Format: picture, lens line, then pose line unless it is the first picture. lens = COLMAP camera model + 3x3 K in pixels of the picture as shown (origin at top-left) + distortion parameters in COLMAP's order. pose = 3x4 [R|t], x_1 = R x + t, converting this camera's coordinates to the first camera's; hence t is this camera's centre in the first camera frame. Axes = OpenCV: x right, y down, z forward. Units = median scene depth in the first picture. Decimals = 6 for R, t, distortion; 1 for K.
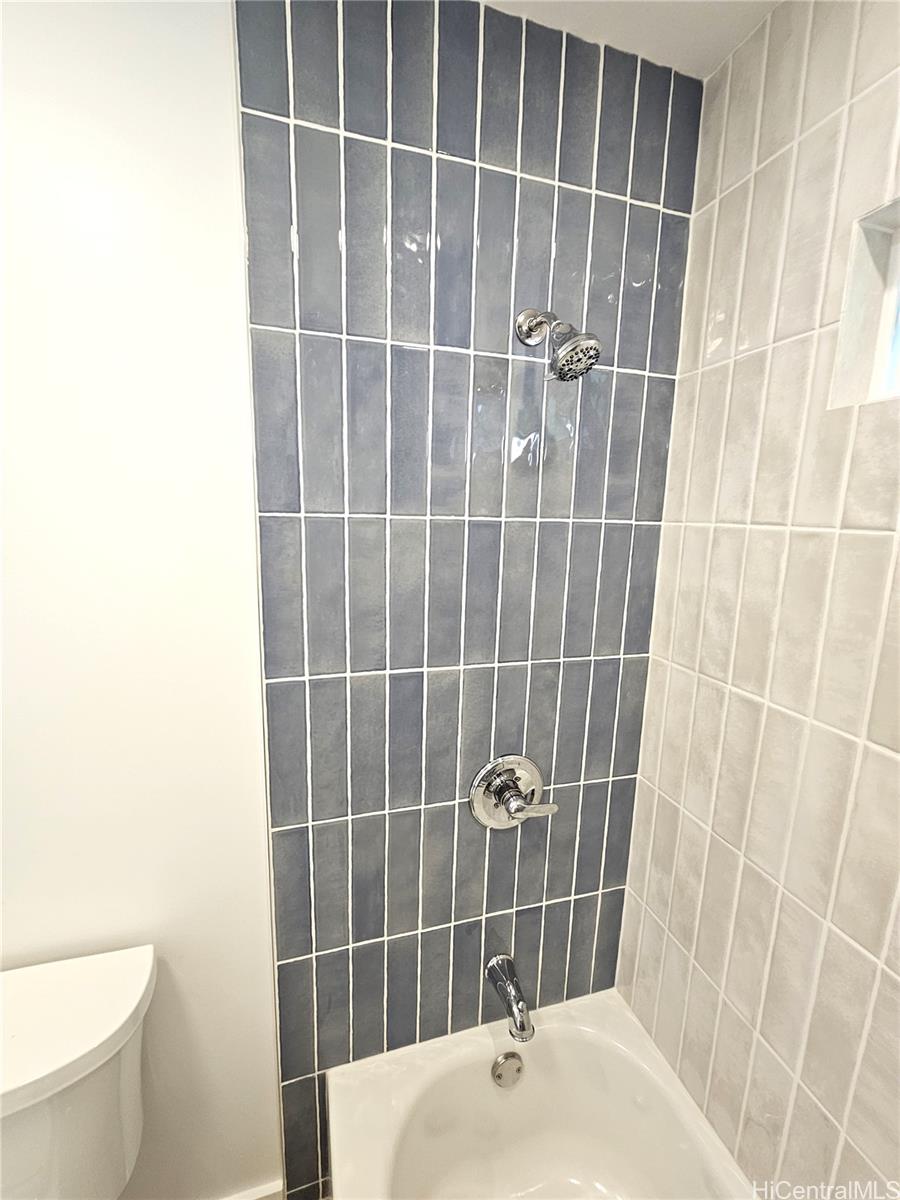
lens RADIAL K [[494.8, 0, 446.8], [0, 494.8, 595.7], [0, 0, 1]] dist [-0.003580, -0.000395]
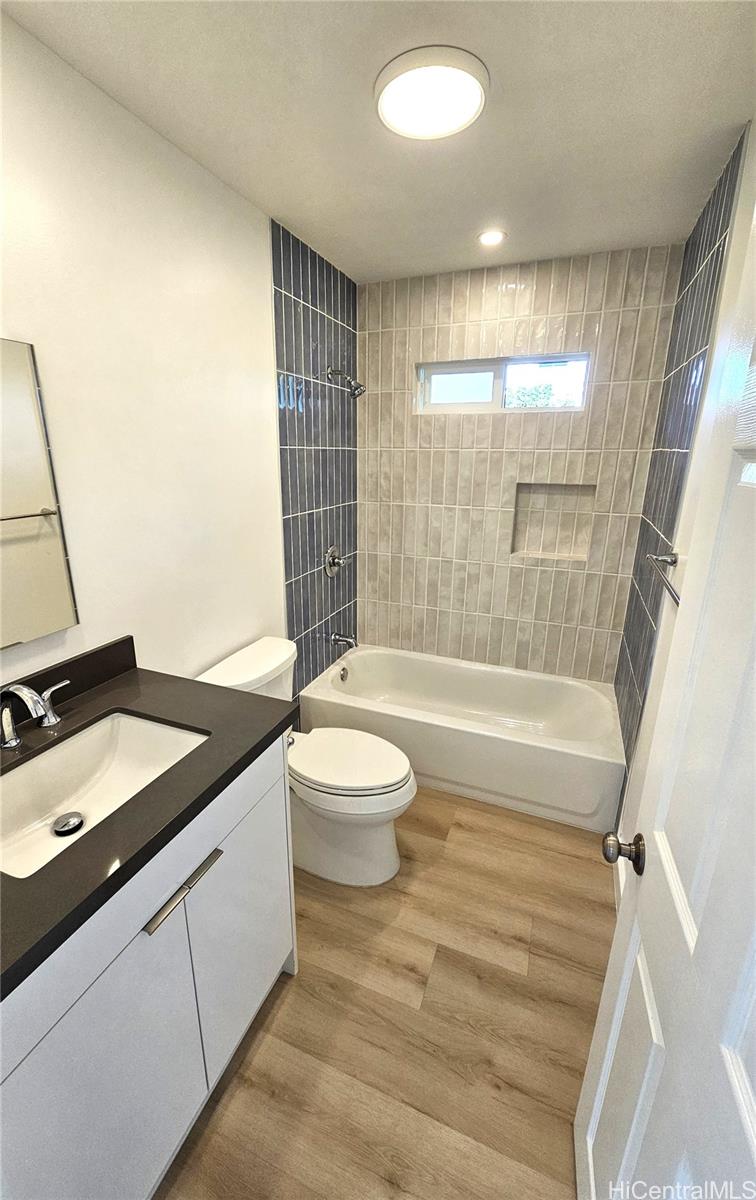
lens RADIAL K [[486.1, 0, 375.4], [0, 486.1, 594.5], [0, 0, 1]] dist [0.011758, 0.000018]
pose [[0.616065, -0.242220, 0.749528, -1.900176], [0.140205, 0.970071, 0.198252, 0.122922], [-0.775117, -0.017048, 0.631588, -0.845953]]
